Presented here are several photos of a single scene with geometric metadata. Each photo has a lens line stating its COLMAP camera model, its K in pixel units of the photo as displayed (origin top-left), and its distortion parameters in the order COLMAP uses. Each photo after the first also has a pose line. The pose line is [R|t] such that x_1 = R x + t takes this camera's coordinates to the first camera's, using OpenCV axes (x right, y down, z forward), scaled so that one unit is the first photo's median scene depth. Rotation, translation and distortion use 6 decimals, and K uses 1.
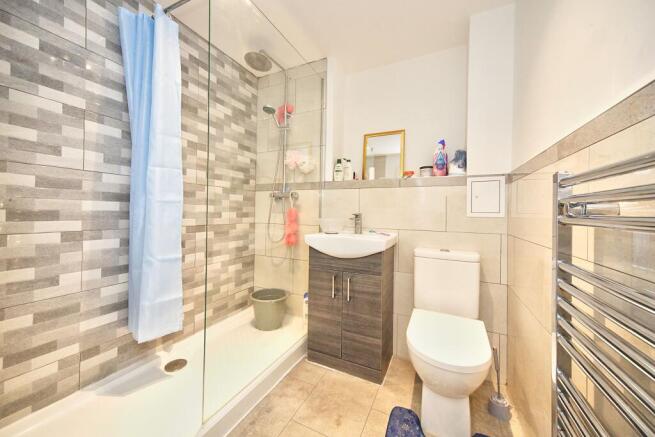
lens RADIAL K [[236.5, 0, 327.5], [0, 236.5, 218.5], [0, 0, 1]] dist [0.001122, -0.000011]
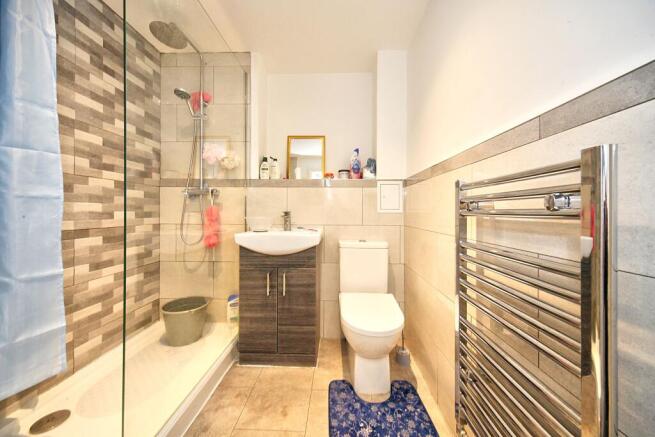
lens RADIAL K [[227.1, 0, 326.5], [0, 227.1, 218.6], [0, 0, 1]] dist [0.000507, -0.000116]
pose [[0.914224, -0.024647, 0.404458, -0.117763], [0.021259, 0.999691, 0.012865, 0.002026], [-0.404650, -0.003163, 0.914466, 0.014568]]
